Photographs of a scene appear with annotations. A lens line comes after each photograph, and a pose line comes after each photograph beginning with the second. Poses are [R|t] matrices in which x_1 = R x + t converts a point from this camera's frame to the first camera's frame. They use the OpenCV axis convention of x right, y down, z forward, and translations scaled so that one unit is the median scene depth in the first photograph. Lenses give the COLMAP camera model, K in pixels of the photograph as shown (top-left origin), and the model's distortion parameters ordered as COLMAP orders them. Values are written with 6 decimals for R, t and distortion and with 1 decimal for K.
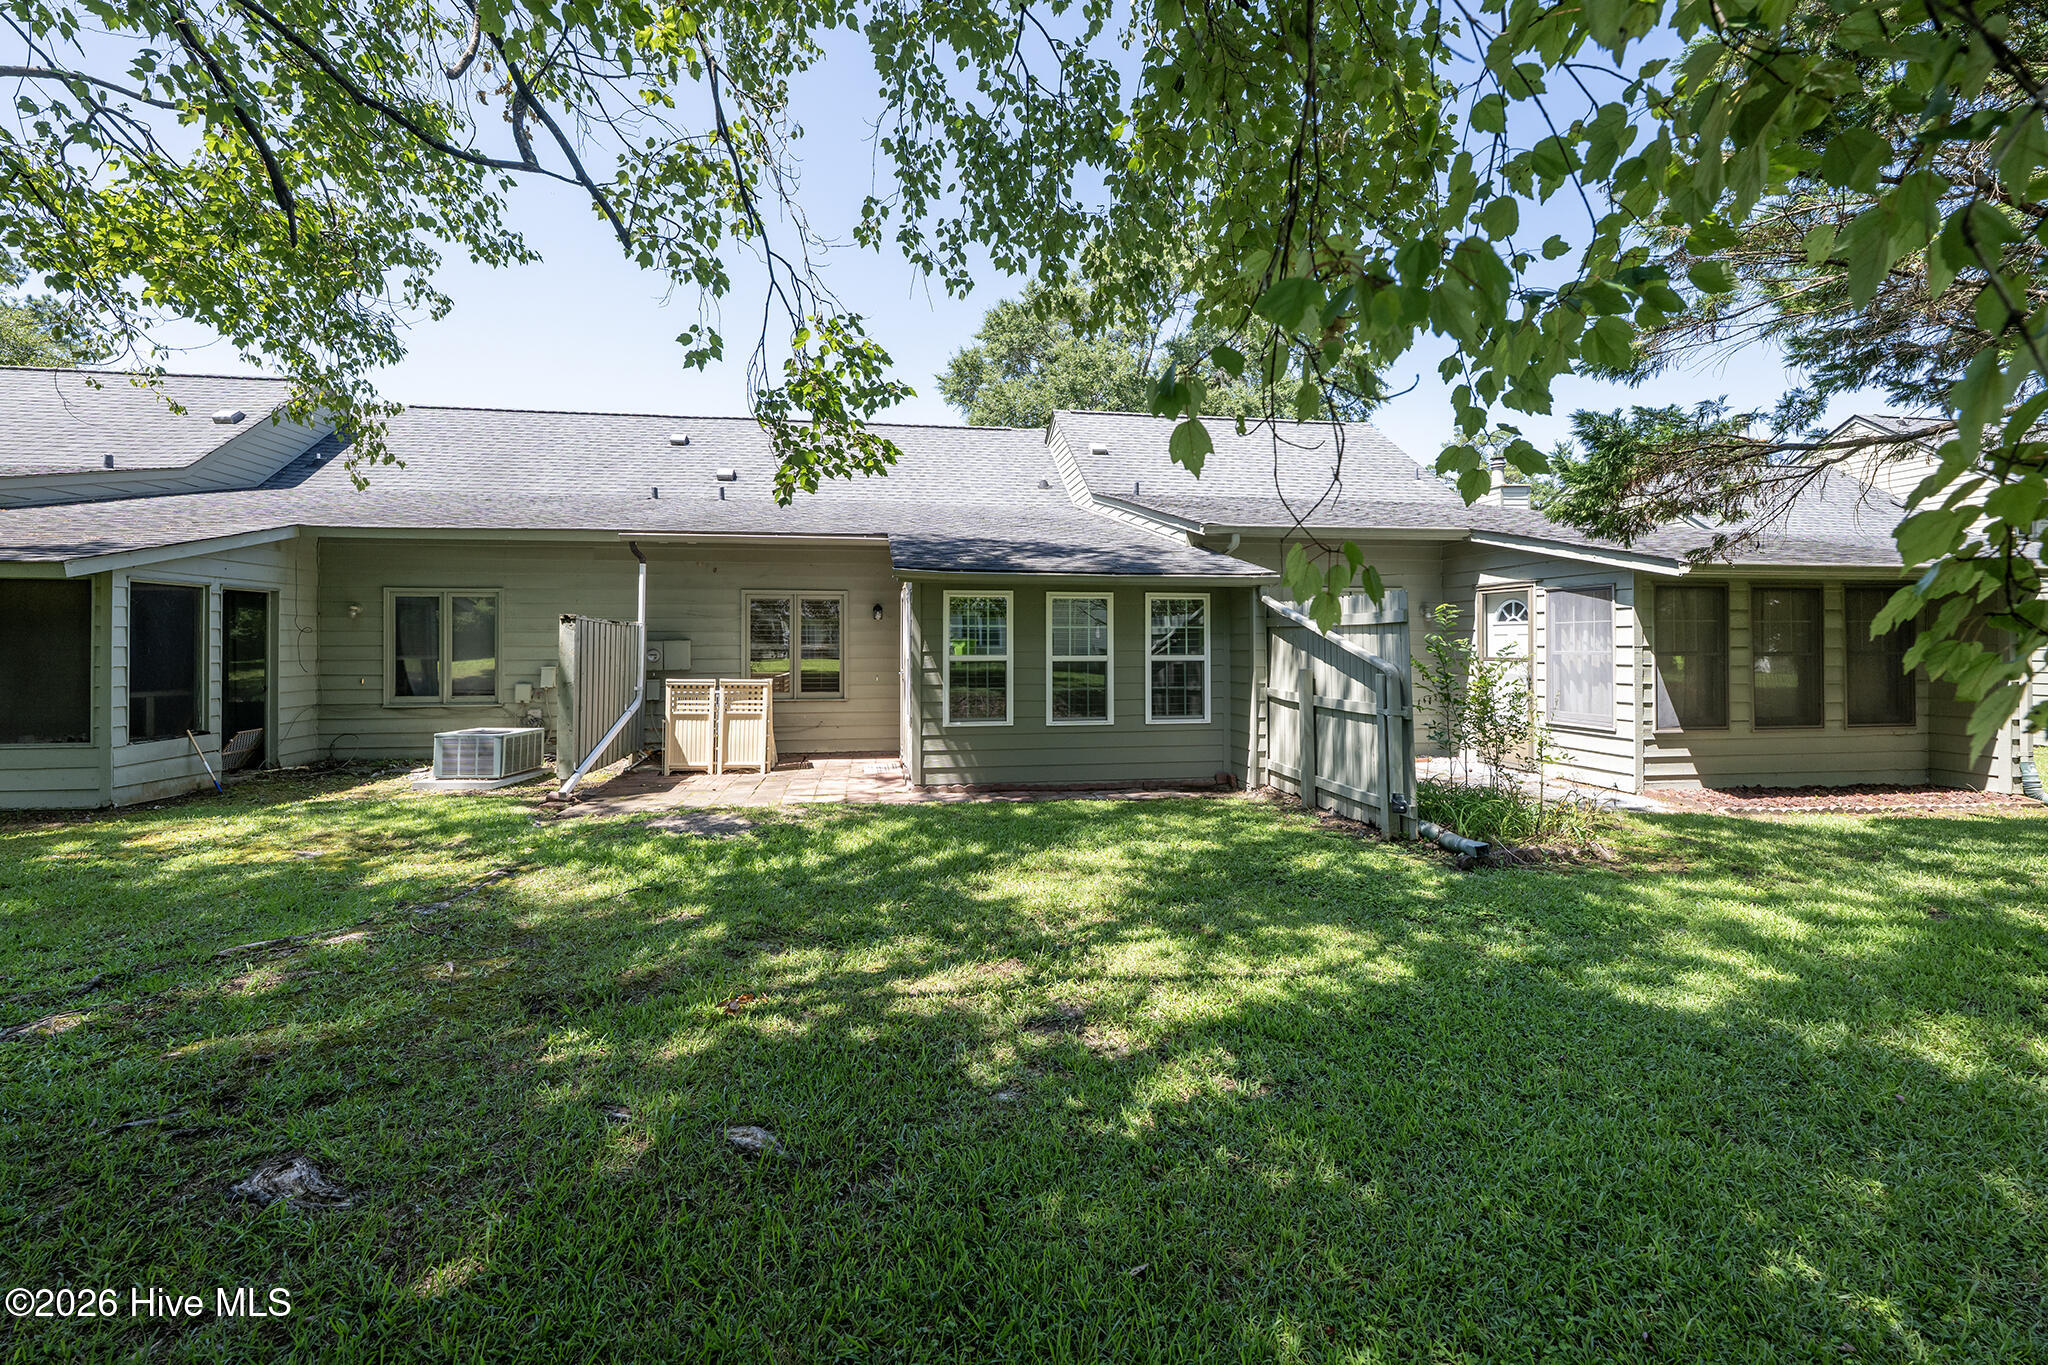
lens RADIAL K [[816.4, 0, 1031.9], [0, 816.4, 625.1], [0, 0, 1]] dist [0.001486, 0.000181]
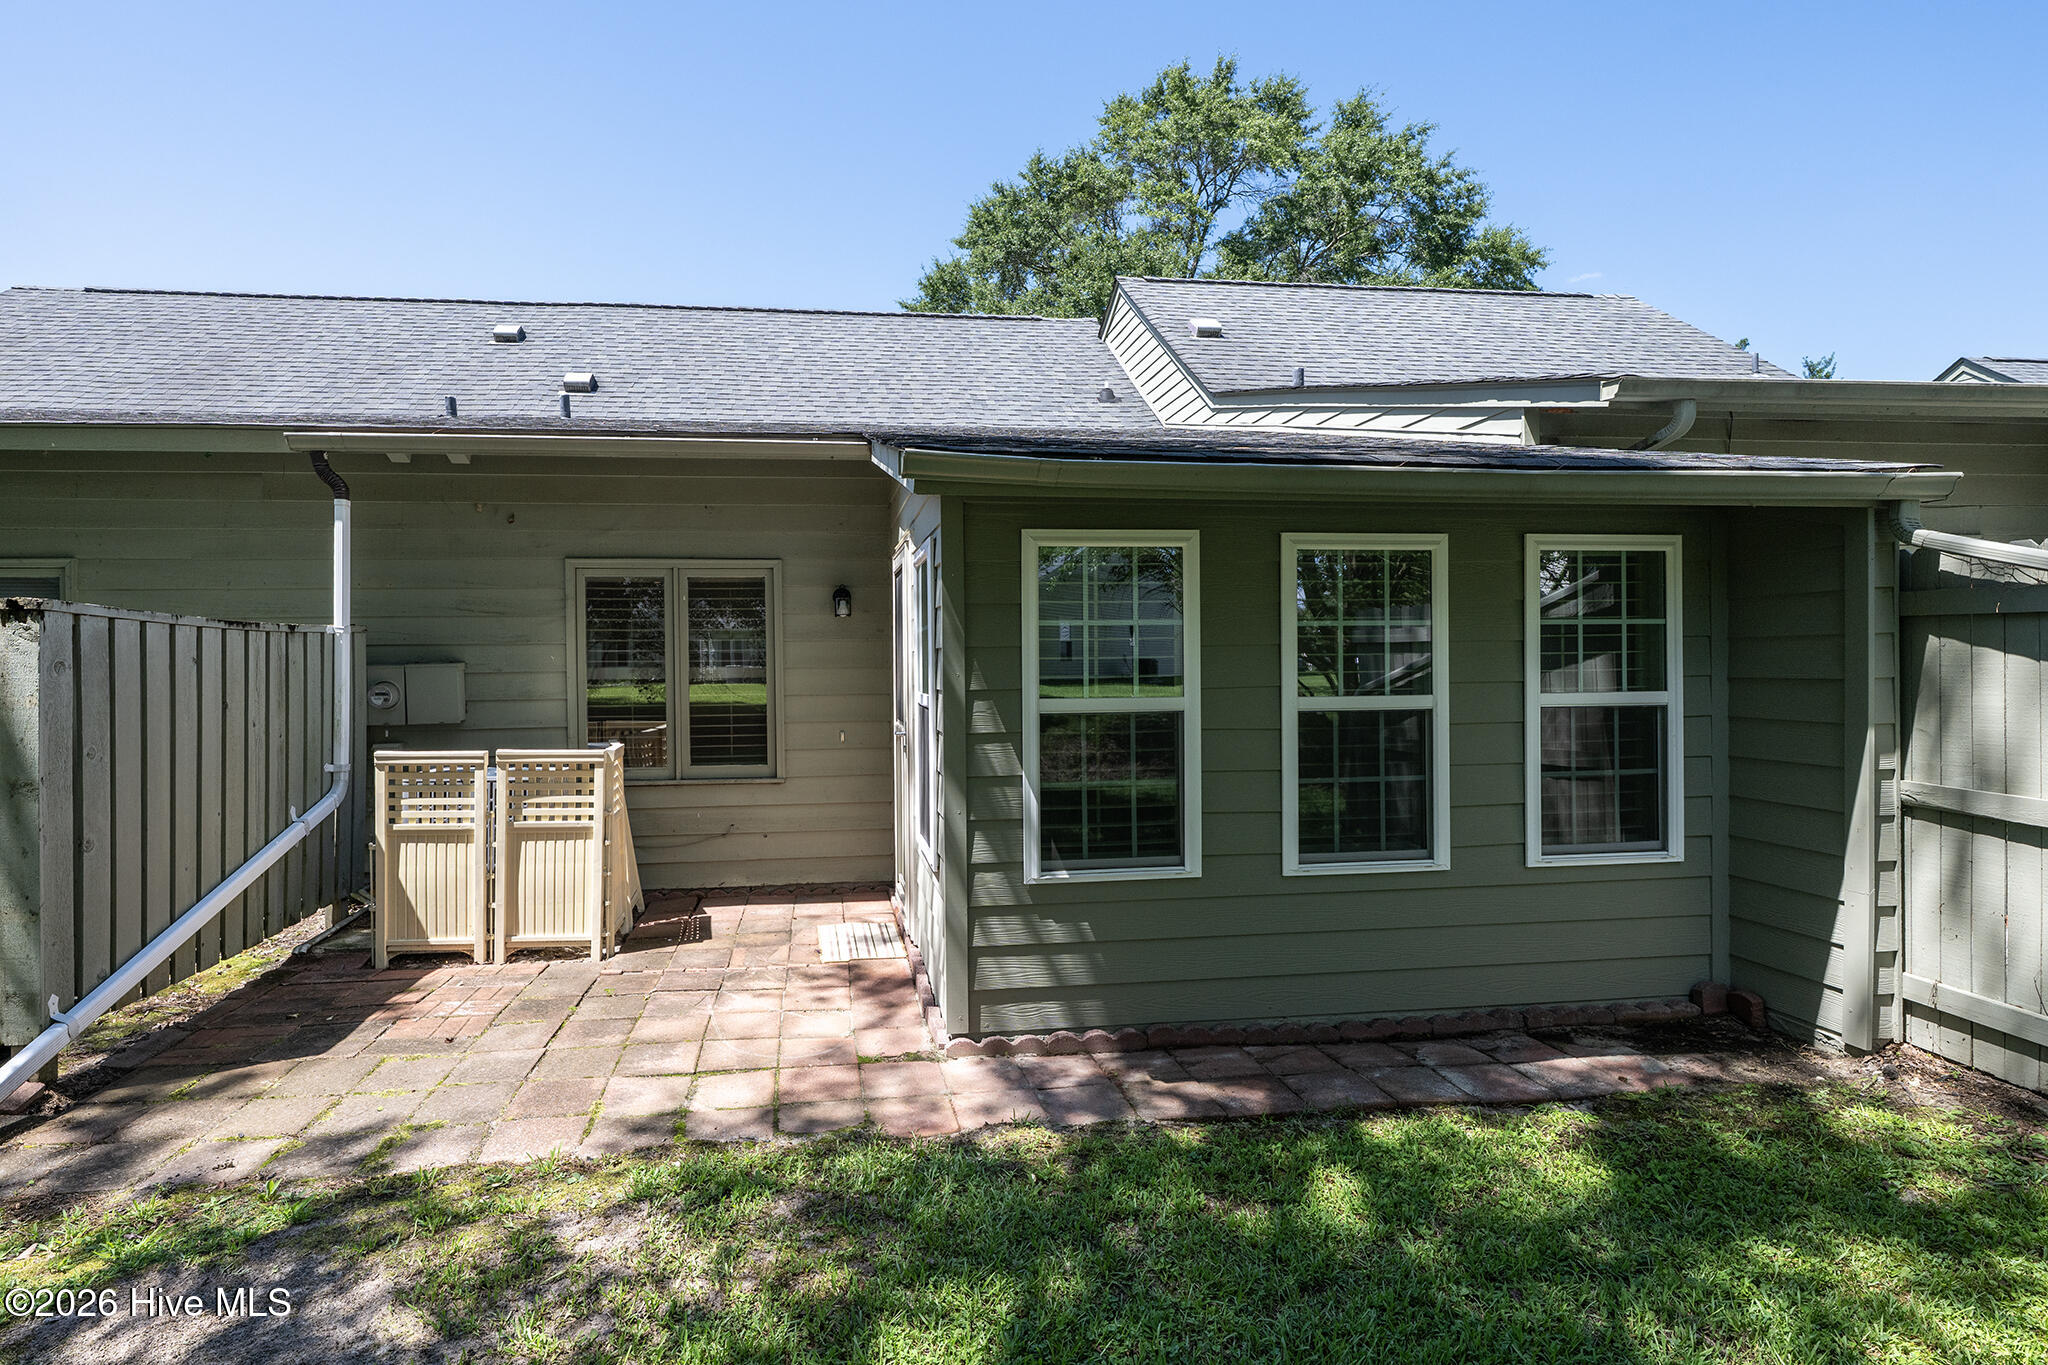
lens RADIAL K [[978.2, 0, 962.8], [0, 978.2, 666.2], [0, 0, 1]] dist [-0.001103, -0.000464]
pose [[0.998780, -0.008307, -0.048673, -0.114059], [0.009714, 0.999540, 0.028736, 0.008298], [0.048412, -0.029174, 0.998401, 0.540021]]
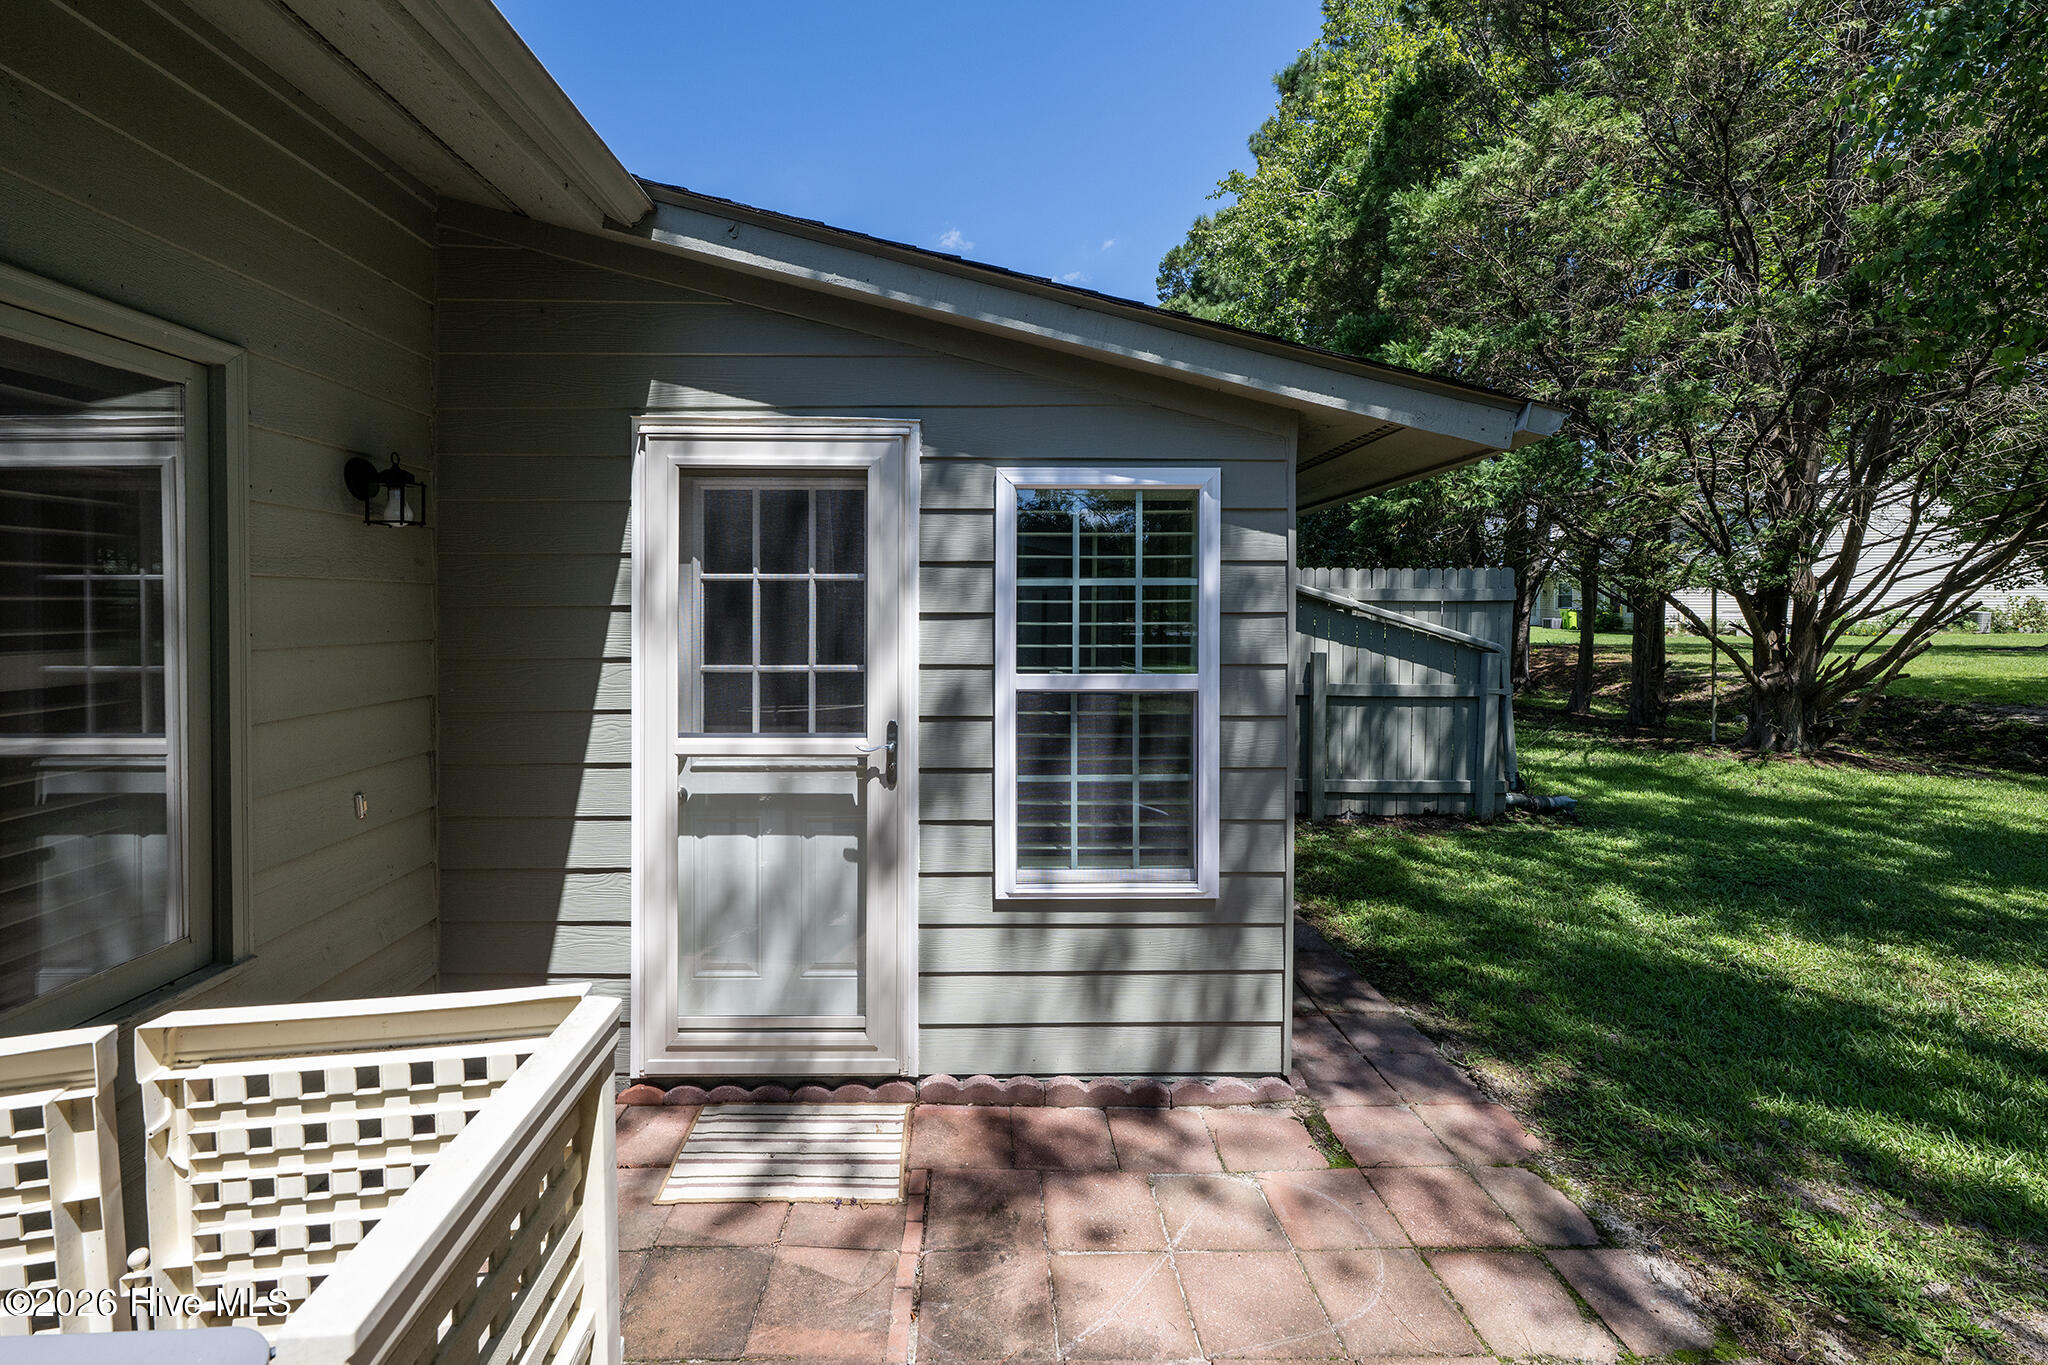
lens RADIAL K [[851.2, 0, 984.7], [0, 851.2, 589.7], [0, 0, 1]] dist [-0.000100, -0.000193]
pose [[0.152104, 0.018568, 0.988190, -0.492915], [-0.024282, 0.999592, -0.015044, 0.011444], [-0.988066, -0.021707, 0.152493, 1.069414]]
